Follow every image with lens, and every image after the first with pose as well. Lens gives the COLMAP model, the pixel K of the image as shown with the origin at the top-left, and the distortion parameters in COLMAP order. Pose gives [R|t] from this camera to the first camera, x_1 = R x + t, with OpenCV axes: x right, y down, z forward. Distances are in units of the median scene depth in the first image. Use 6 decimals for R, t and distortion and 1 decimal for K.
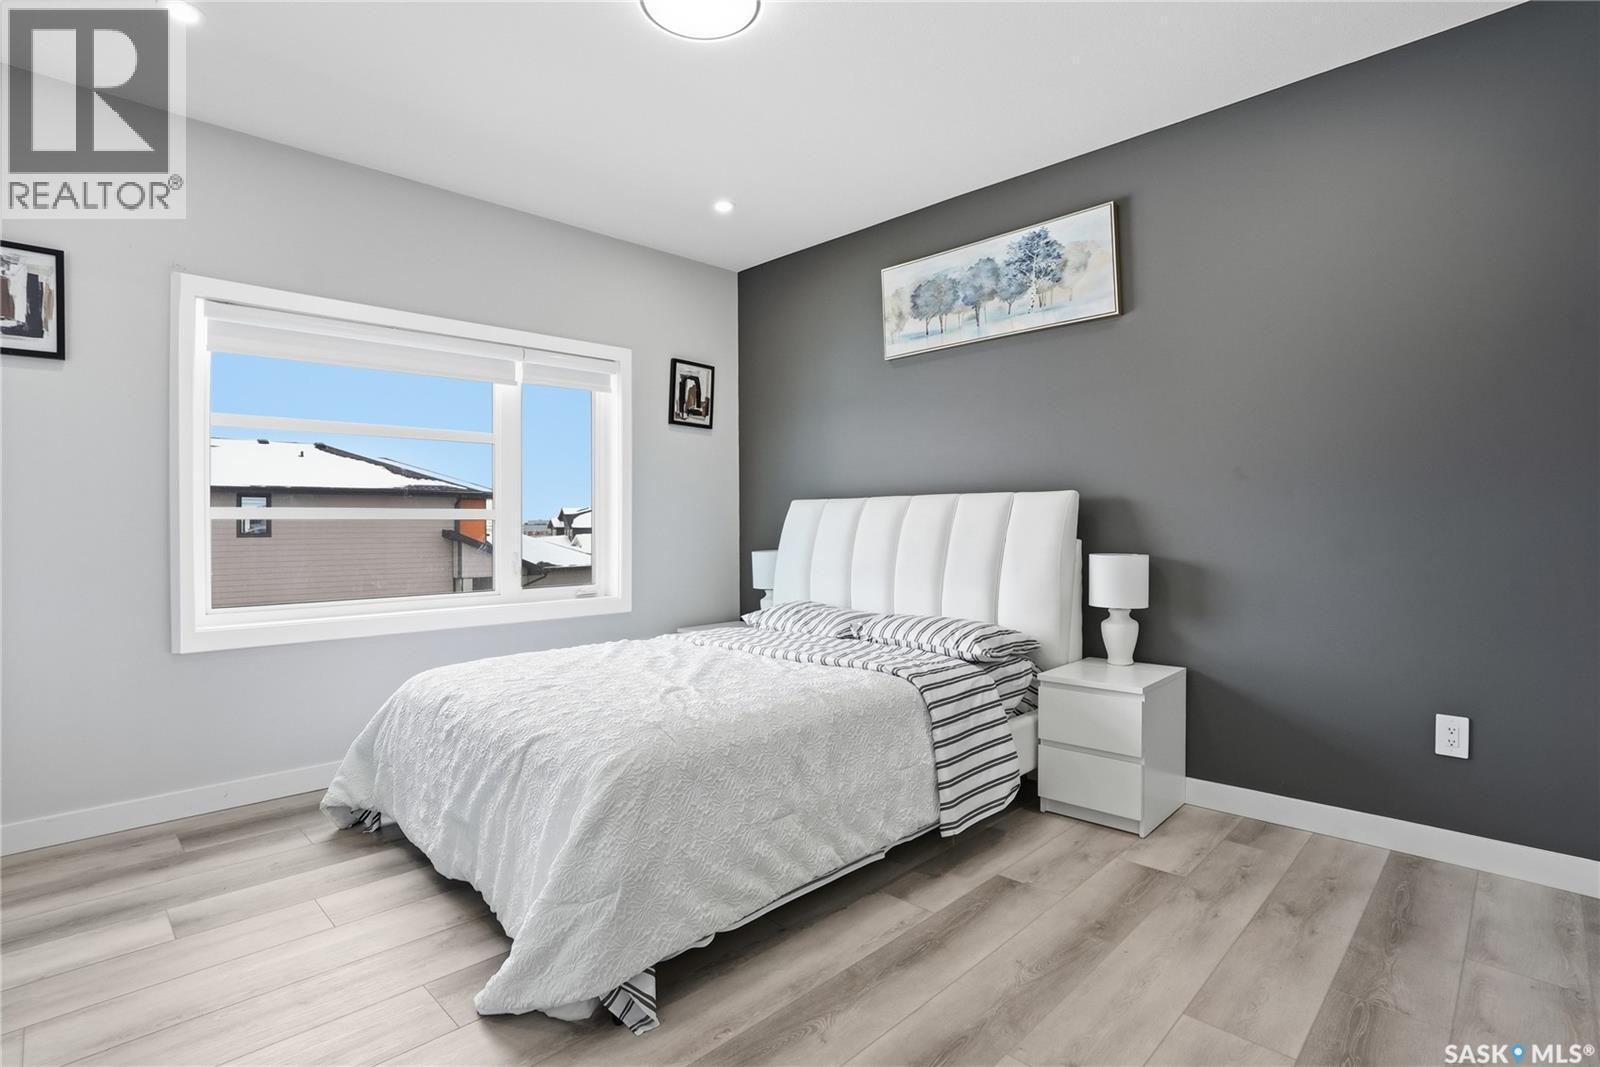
lens RADIAL K [[800.6, 0, 803.9], [0, 800.6, 539.8], [0, 0, 1]] dist [-0.007041, -0.000302]
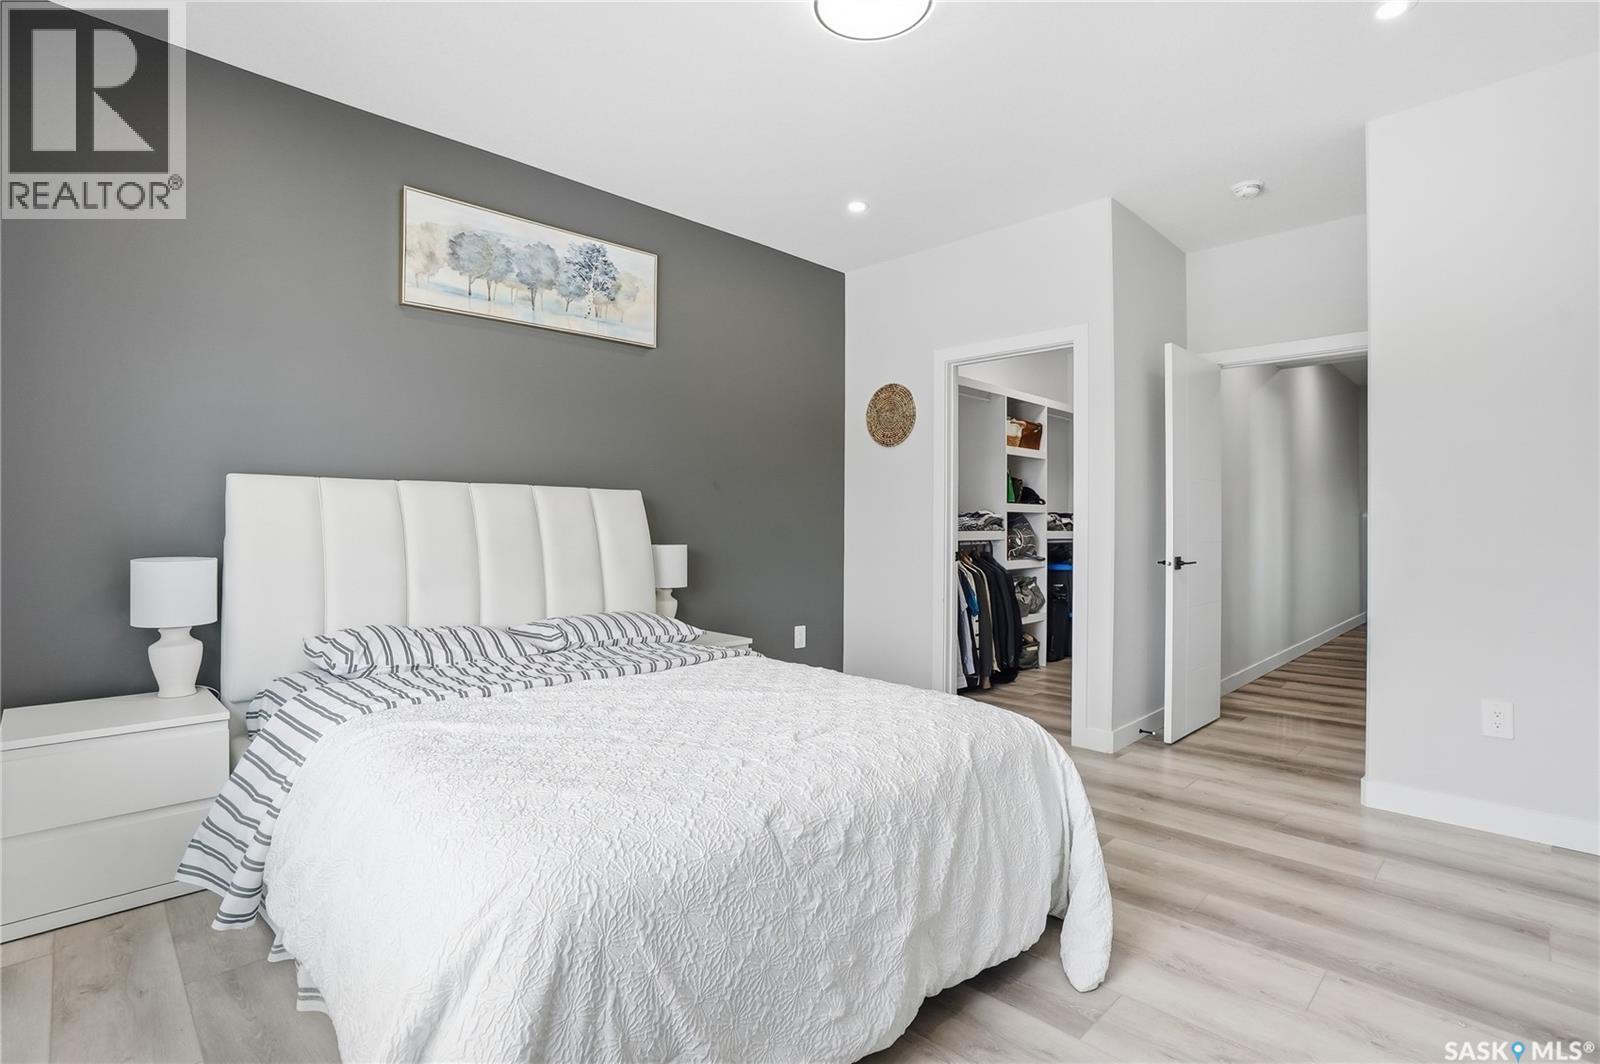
lens RADIAL K [[800.6, 0, 802.7], [0, 800.6, 531.0], [0, 0, 1]] dist [-0.007041, -0.000302]
pose [[0.027464, 0.002129, 0.999621, -0.715476], [0.013950, 0.999900, -0.002513, 0.002107], [-0.999525, 0.014013, 0.027432, 0.651048]]
